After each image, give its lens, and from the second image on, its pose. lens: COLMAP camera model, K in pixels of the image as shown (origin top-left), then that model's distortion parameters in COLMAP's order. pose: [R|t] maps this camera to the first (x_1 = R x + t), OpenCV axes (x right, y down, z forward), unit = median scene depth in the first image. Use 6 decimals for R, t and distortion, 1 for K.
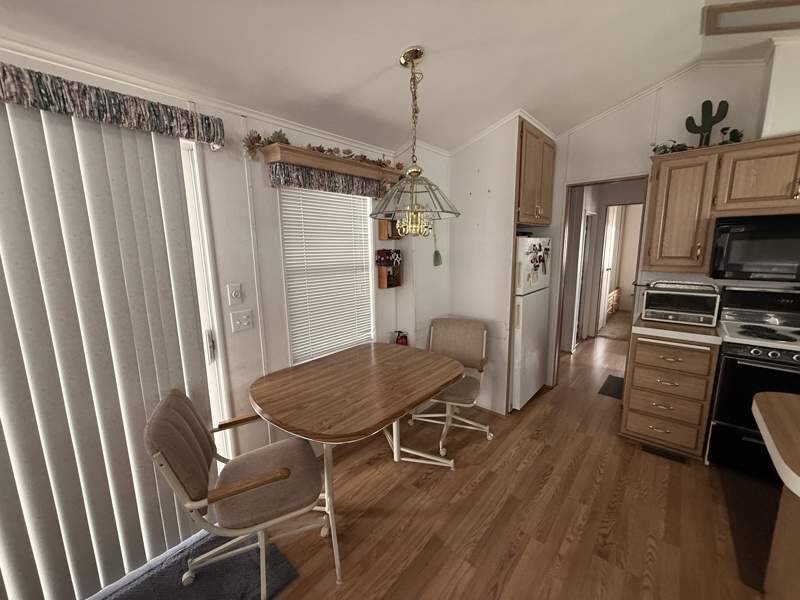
lens RADIAL K [[319.9, 0, 396.6], [0, 319.9, 299.4], [0, 0, 1]] dist [-0.000642, 0.000375]
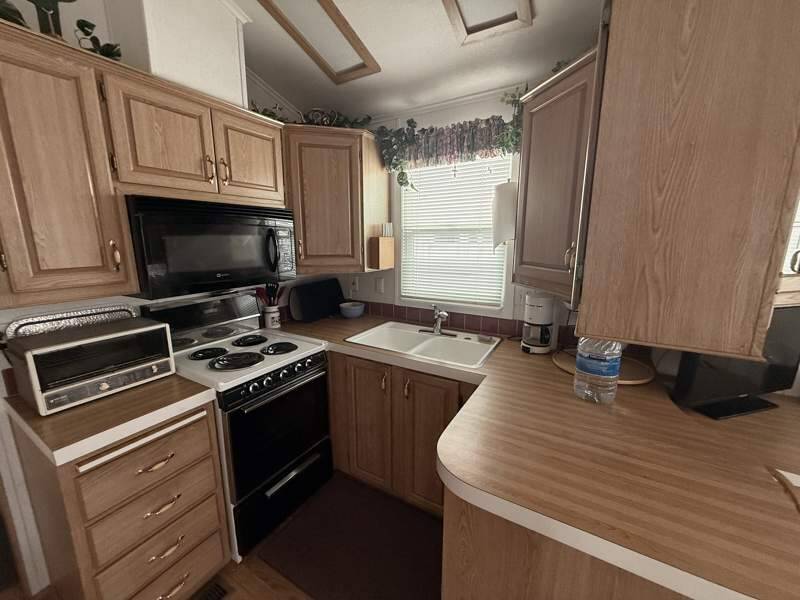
lens RADIAL K [[319.9, 0, 395.6], [0, 319.9, 299.8], [0, 0, 1]] dist [-0.000642, 0.000375]
pose [[-0.184308, -0.175572, 0.967060, 0.320353], [0.163340, 0.964762, 0.206285, -0.111249], [-0.969201, 0.195980, -0.149136, 0.630602]]
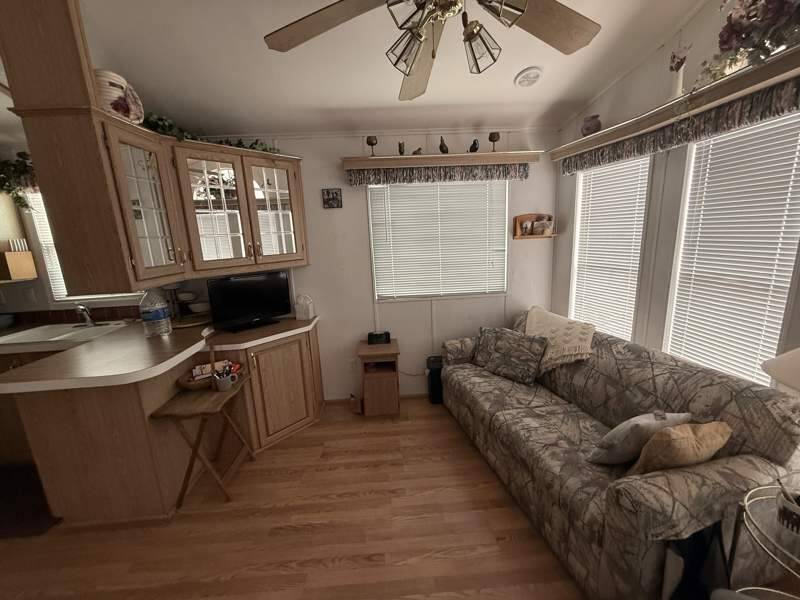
lens RADIAL K [[319.9, 0, 400.8], [0, 319.9, 303.1], [0, 0, 1]] dist [-0.000642, 0.000375]
pose [[-0.696118, -0.100528, 0.710855, -0.403344], [0.166820, 0.940397, 0.296352, -0.041003], [-0.698277, 0.324881, -0.637857, 0.325997]]
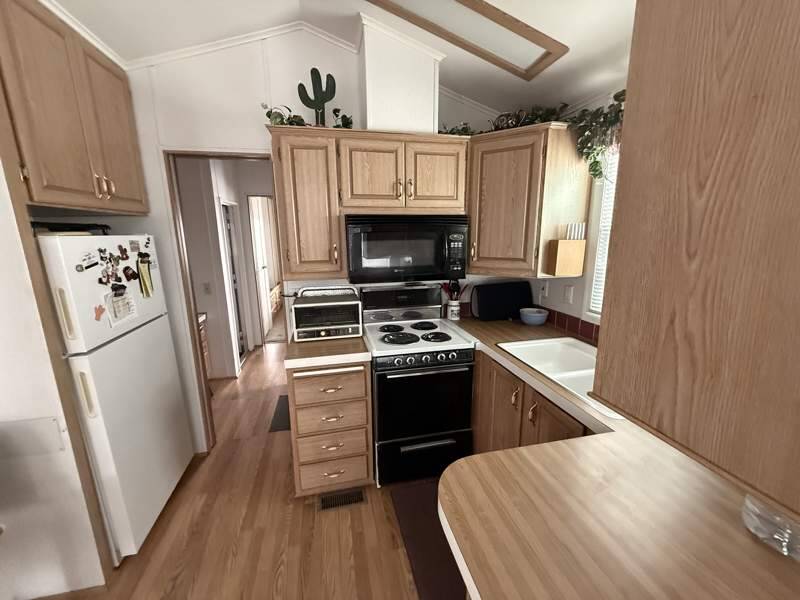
lens RADIAL K [[319.9, 0, 399.1], [0, 319.9, 299.6], [0, 0, 1]] dist [-0.000642, 0.000375]
pose [[0.582395, -0.157842, 0.797434, 0.340530], [0.136944, 0.985998, 0.095151, -0.087076], [-0.801288, 0.053788, 0.595856, 0.360036]]
